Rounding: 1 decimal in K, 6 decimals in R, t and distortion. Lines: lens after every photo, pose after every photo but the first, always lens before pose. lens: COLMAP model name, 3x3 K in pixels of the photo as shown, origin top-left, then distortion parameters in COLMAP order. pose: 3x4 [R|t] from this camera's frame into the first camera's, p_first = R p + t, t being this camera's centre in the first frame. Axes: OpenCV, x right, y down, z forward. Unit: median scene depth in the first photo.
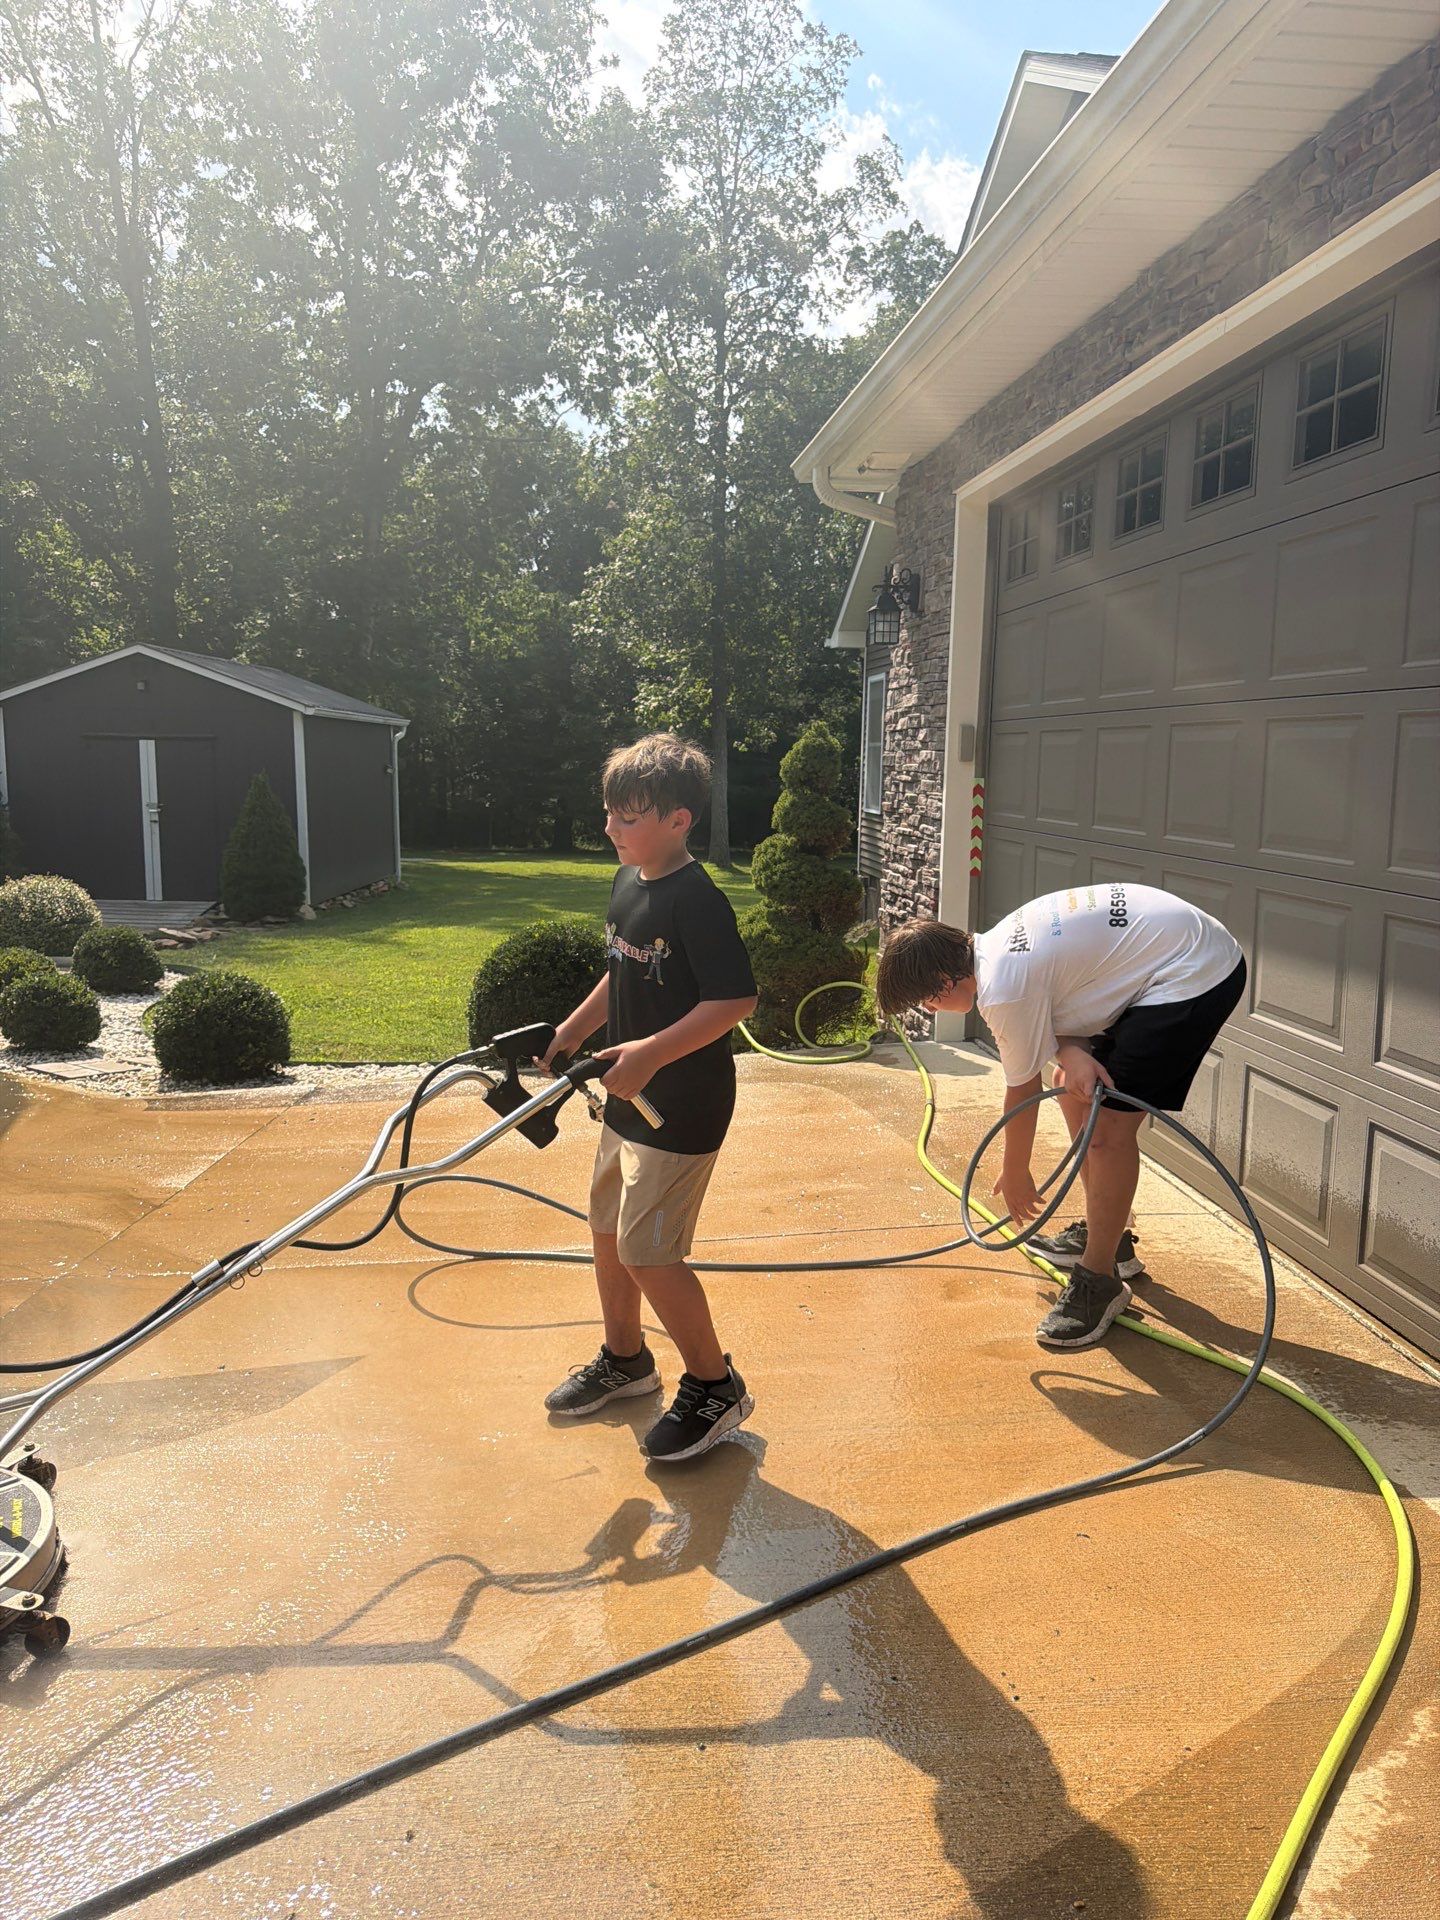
lens RADIAL K [[1396.3, 0, 711.5], [0, 1396.3, 949.9], [0, 0, 1]] dist [-0.007896, 0.005864]
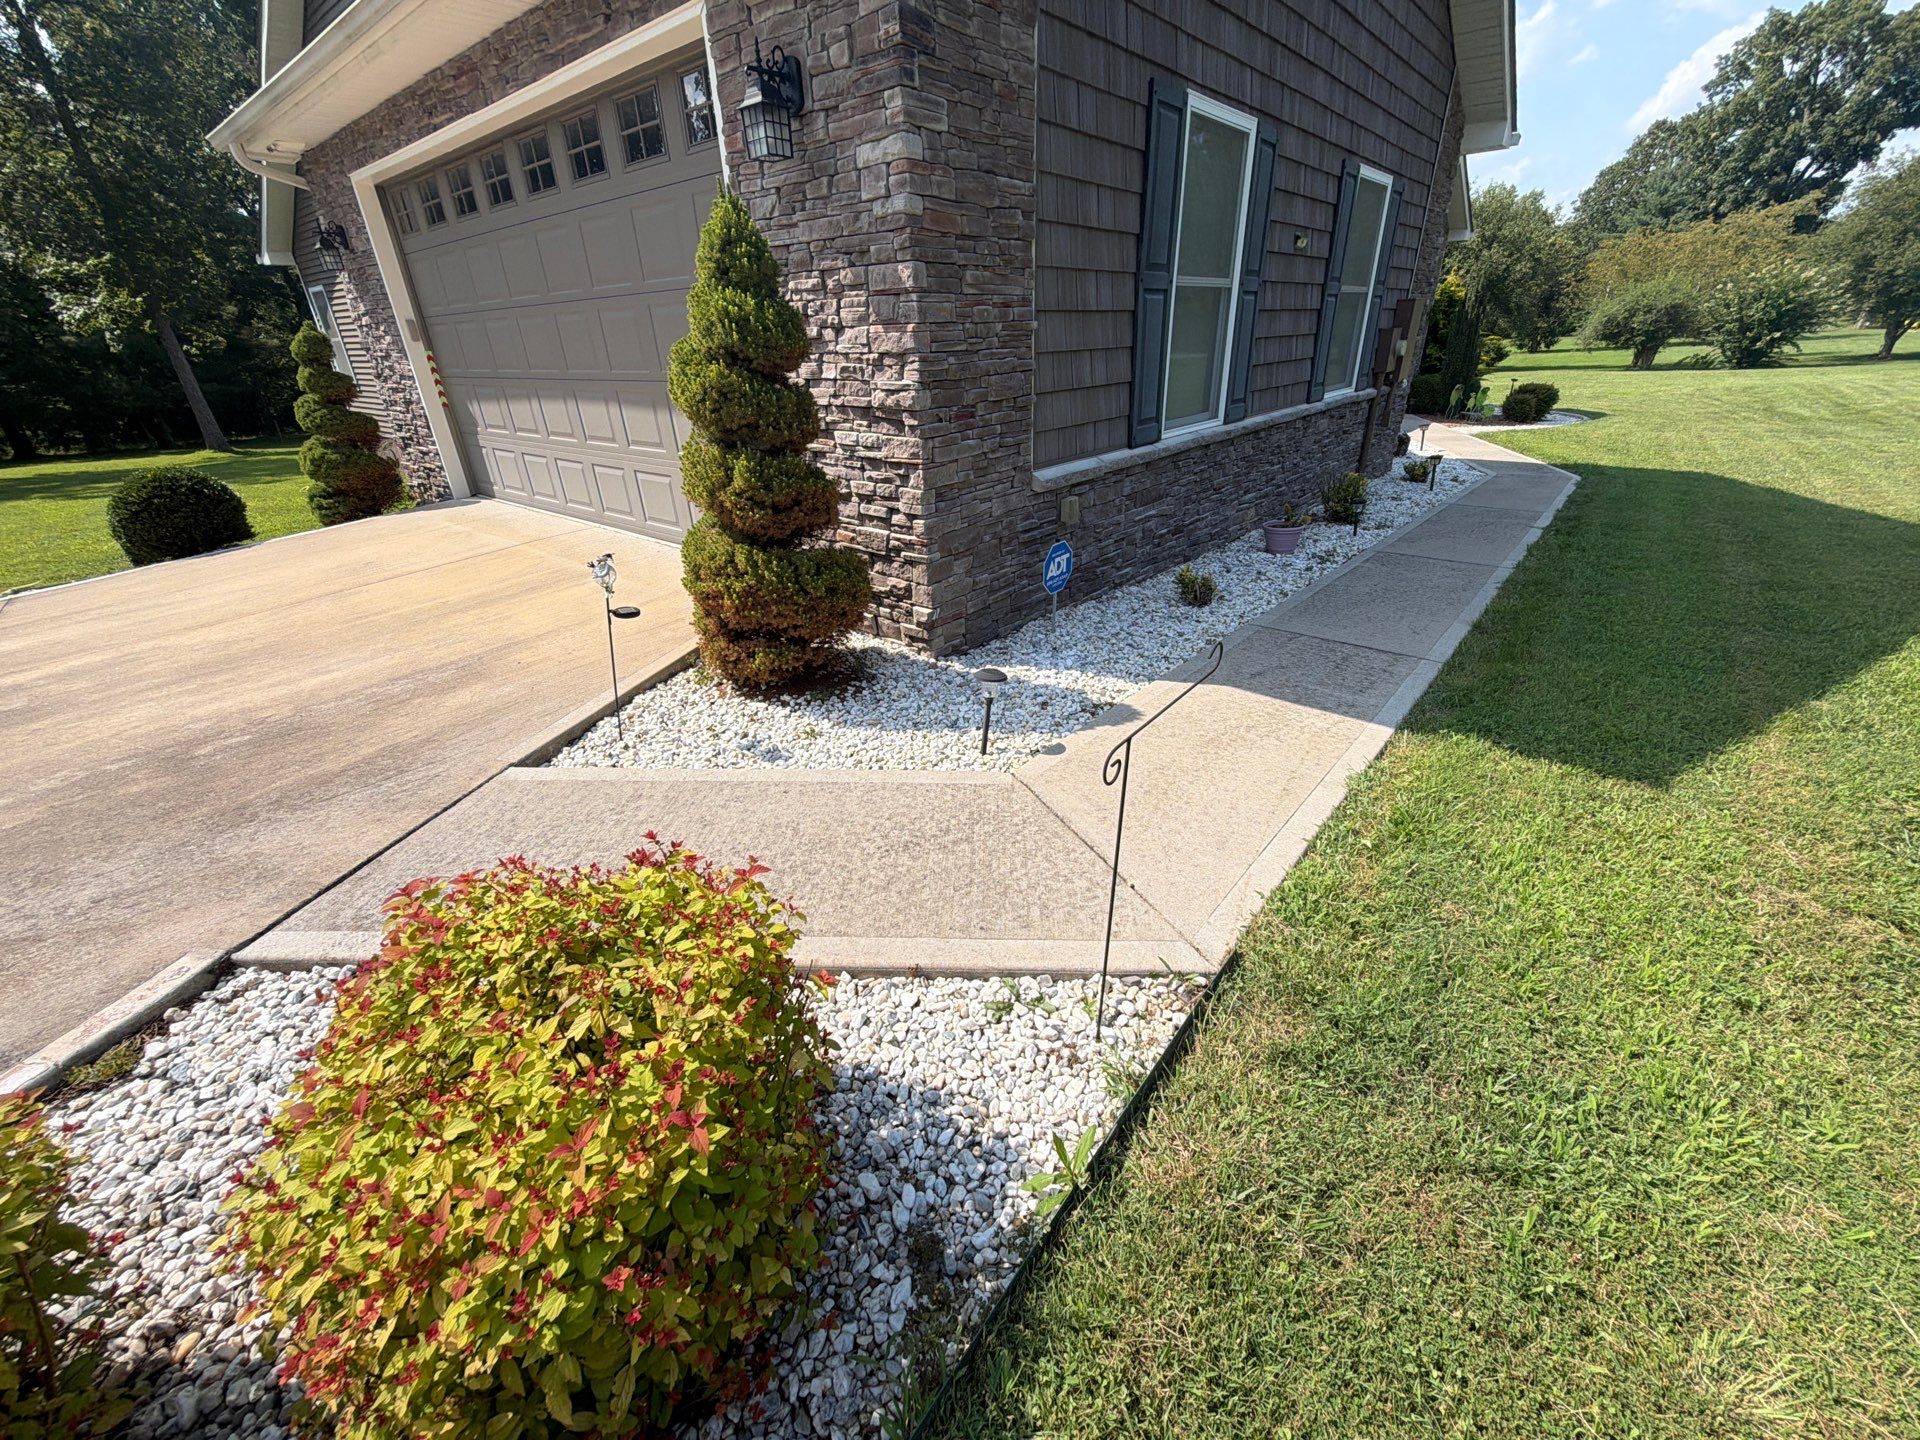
lens RADIAL K [[764.3, 0, 959.1], [0, 764.3, 723.5], [0, 0, 1]] dist [-0.000780, 0.000486]
pose [[0.721592, -0.350730, 0.596903, -0.016964], [0.138042, 0.917757, 0.372379, 0.010897], [-0.678417, -0.186308, 0.710662, -0.064518]]
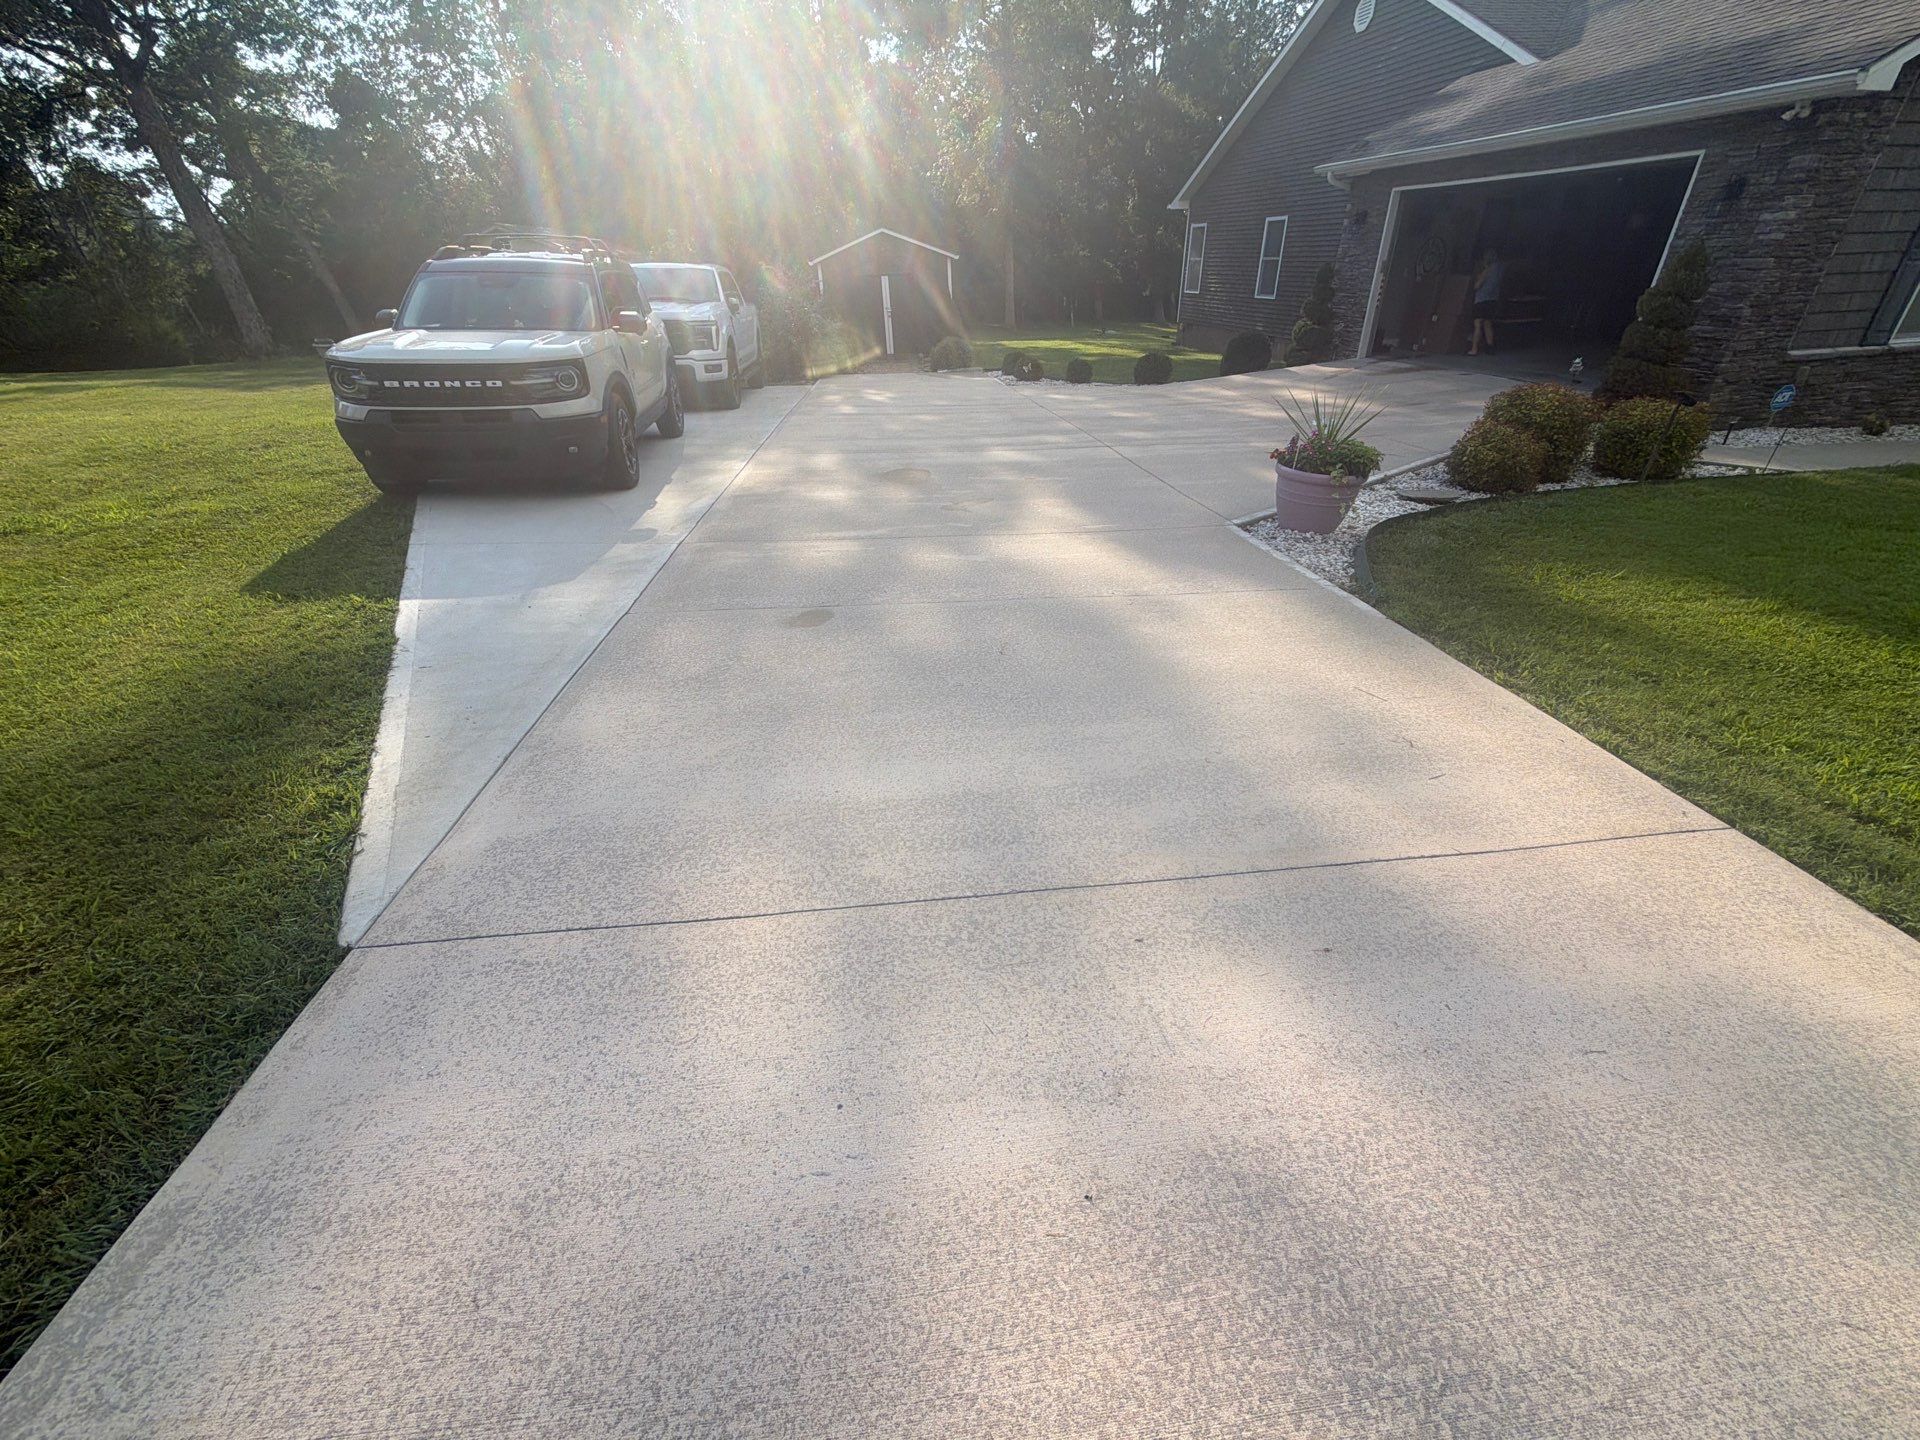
lens RADIAL K [[754.2, 0, 960.0], [0, 754.2, 720.0], [0, 0, 1]] dist [-0.001709, -0.000359]
pose [[0.994320, -0.092732, 0.052237, -0.240039], [0.064107, 0.913590, 0.401551, 0.015295], [-0.084959, -0.395921, 0.914346, -0.249070]]
